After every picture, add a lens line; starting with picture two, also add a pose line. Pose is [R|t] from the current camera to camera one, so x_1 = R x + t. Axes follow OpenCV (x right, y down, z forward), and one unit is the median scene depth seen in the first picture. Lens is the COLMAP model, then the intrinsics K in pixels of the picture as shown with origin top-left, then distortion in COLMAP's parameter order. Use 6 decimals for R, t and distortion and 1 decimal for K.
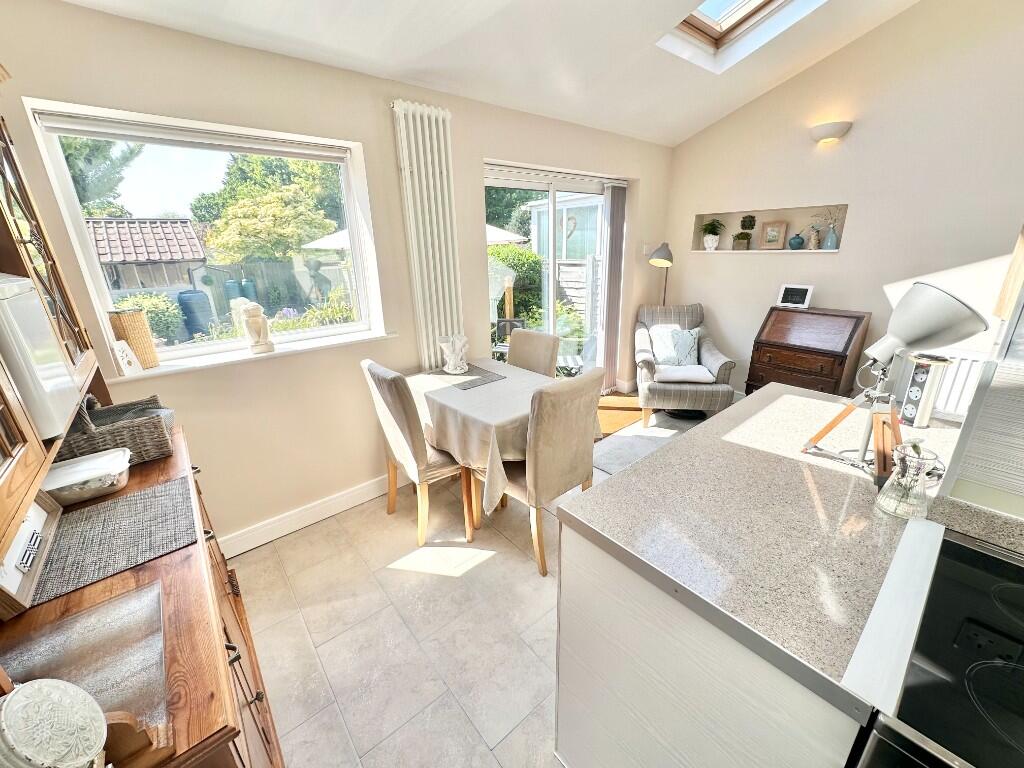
lens RADIAL K [[408.6, 0, 513.3], [0, 408.6, 383.1], [0, 0, 1]] dist [-0.004516, 0.000462]
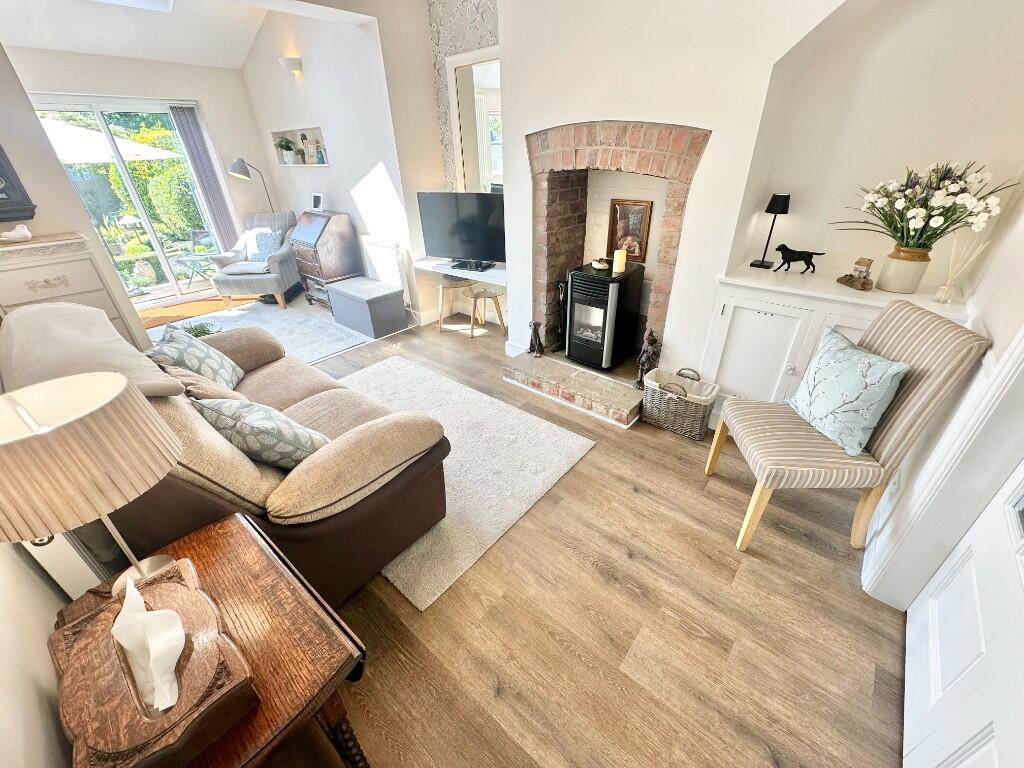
lens RADIAL K [[408.6, 0, 513.3], [0, 408.6, 383.1], [0, 0, 1]] dist [-0.004516, 0.000462]
pose [[0.985790, -0.084696, 0.145065, 0.970678], [0.055964, 0.979842, 0.191776, 0.128988], [-0.158383, -0.180933, 0.970659, -0.441890]]
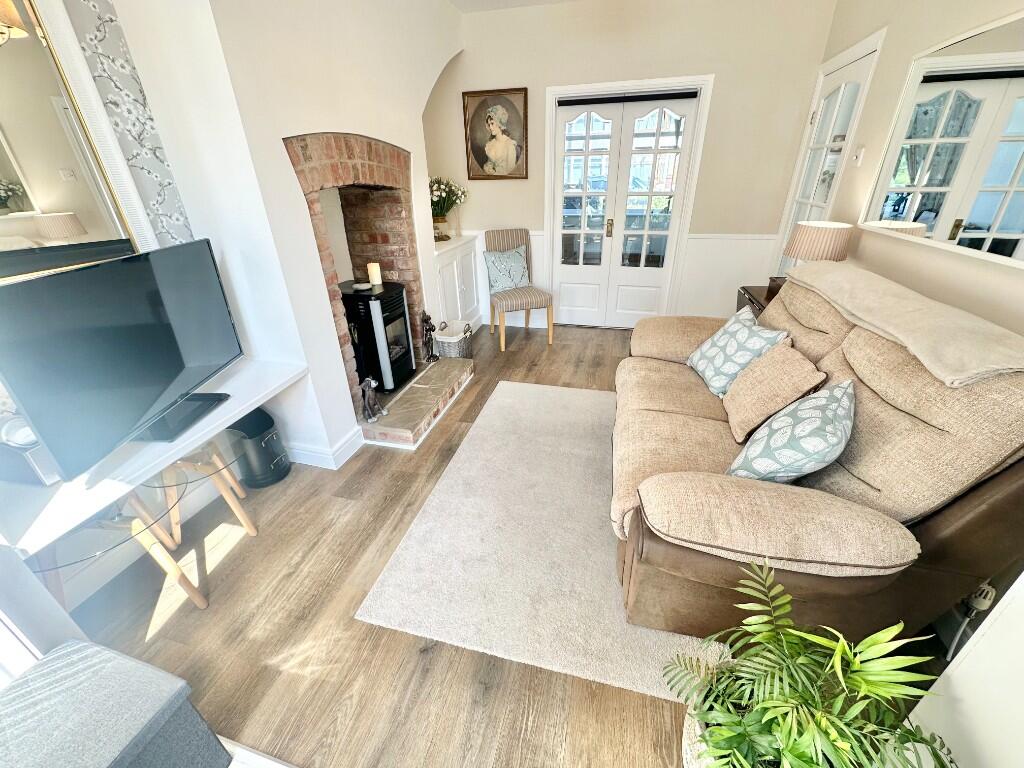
lens RADIAL K [[411.3, 0, 512.0], [0, 411.3, 384.0], [0, 0, 1]] dist [-0.001306, 0.000035]
pose [[-0.576991, -0.338473, 0.743315, 0.538957], [0.298517, 0.759729, 0.577668, -0.125851], [-0.760243, 0.555201, -0.337317, 0.408272]]
